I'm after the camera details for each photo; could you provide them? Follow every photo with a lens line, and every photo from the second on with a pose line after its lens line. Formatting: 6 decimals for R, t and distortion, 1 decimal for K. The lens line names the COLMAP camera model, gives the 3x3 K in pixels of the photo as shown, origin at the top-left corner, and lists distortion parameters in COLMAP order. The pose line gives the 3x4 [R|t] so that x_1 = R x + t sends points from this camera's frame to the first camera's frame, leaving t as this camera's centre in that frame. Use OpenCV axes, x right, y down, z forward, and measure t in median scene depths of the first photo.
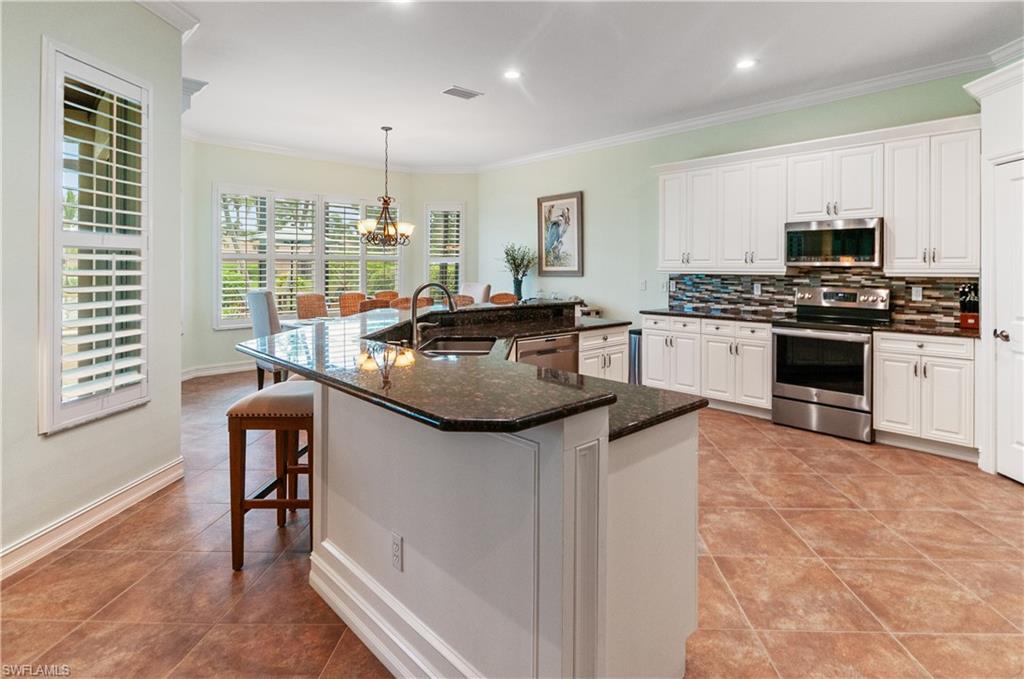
lens RADIAL K [[530.6, 0, 540.5], [0, 530.6, 272.8], [0, 0, 1]] dist [0.013448, -0.006848]
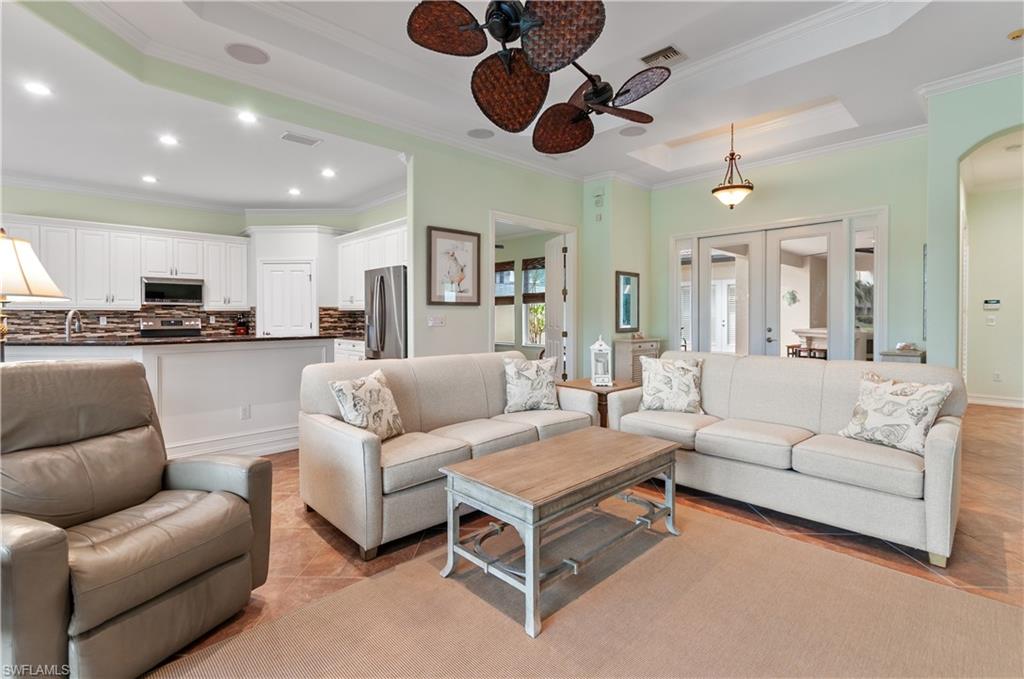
lens RADIAL K [[472.5, 0, 503.3], [0, 472.5, 317.5], [0, 0, 1]] dist [0.003280, 0.001329]
pose [[0.030294, -0.008087, 0.999508, -0.983836], [0.010030, 0.999919, 0.007786, 0.027537], [-0.999491, 0.009789, 0.030373, -0.117773]]
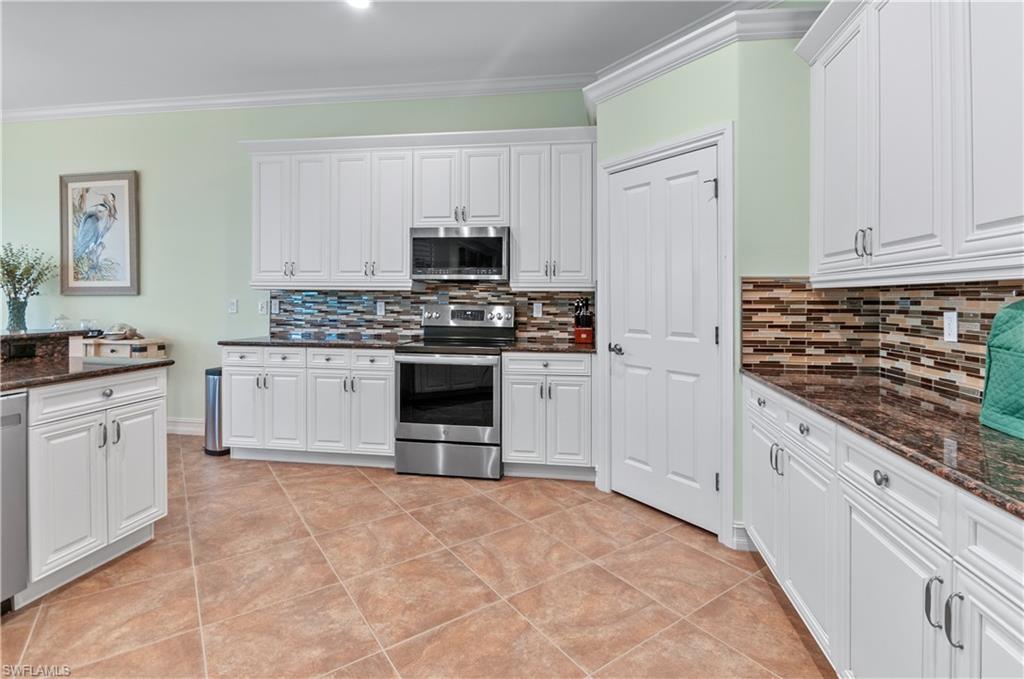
lens RADIAL K [[491.6, 0, 531.5], [0, 491.6, 306.5], [0, 0, 1]] dist [-0.003419, -0.004278]
pose [[0.792823, -0.005363, 0.609428, 0.151782], [-0.000508, 0.999955, 0.009461, 0.024236], [-0.609451, -0.007810, 0.792785, 0.295918]]
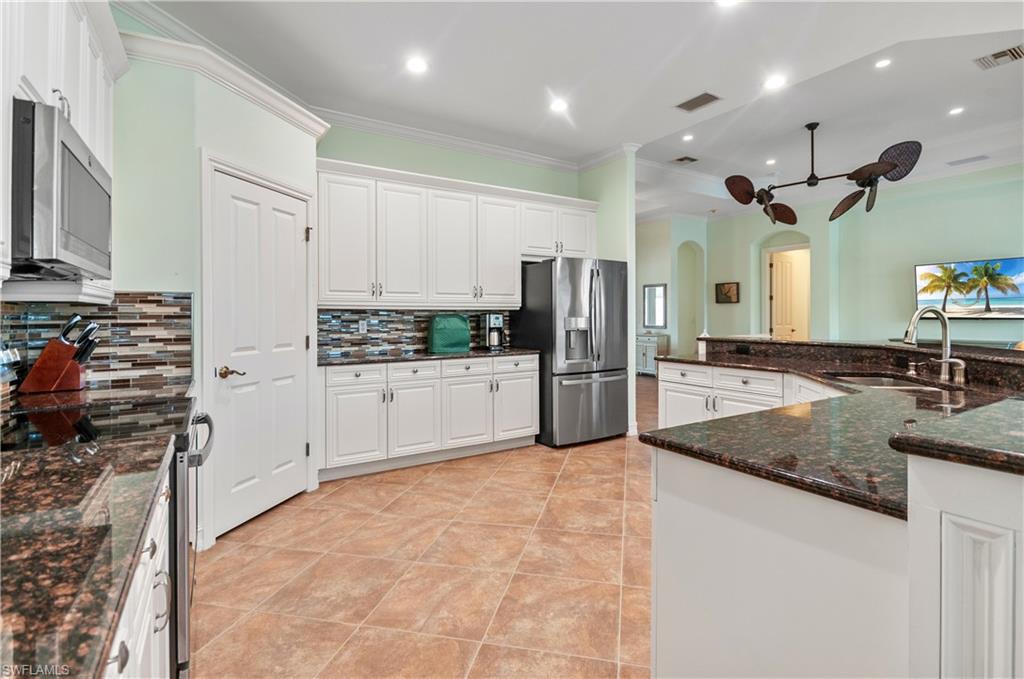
lens RADIAL K [[491.6, 0, 530.6], [0, 491.6, 315.5], [0, 0, 1]] dist [-0.003419, -0.004278]
pose [[-0.982309, -0.002031, 0.187258, 0.177340], [-0.000355, 0.999960, 0.008979, 0.014837], [-0.187269, 0.008754, -0.982270, 1.281241]]
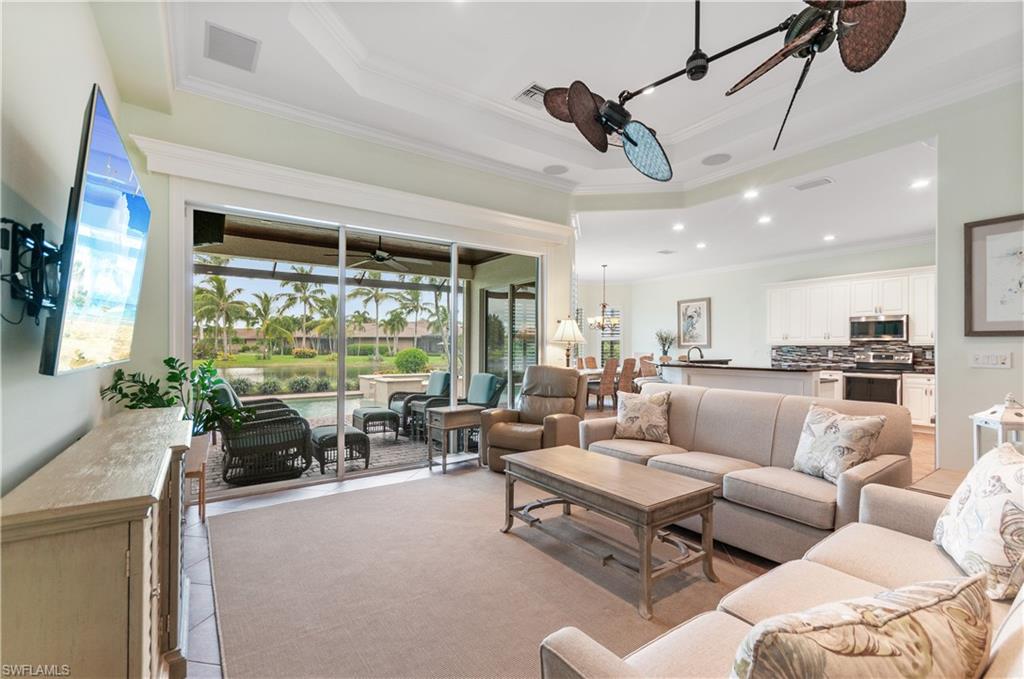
lens RADIAL K [[443.9, 0, 521.2], [0, 443.9, 347.7], [0, 0, 1]] dist [0.006736, 0.000480]
pose [[0.986969, 0.001887, -0.160901, -0.454186], [-0.003355, 0.999955, -0.008854, 0.031935], [0.160877, 0.009278, 0.986931, -0.775361]]
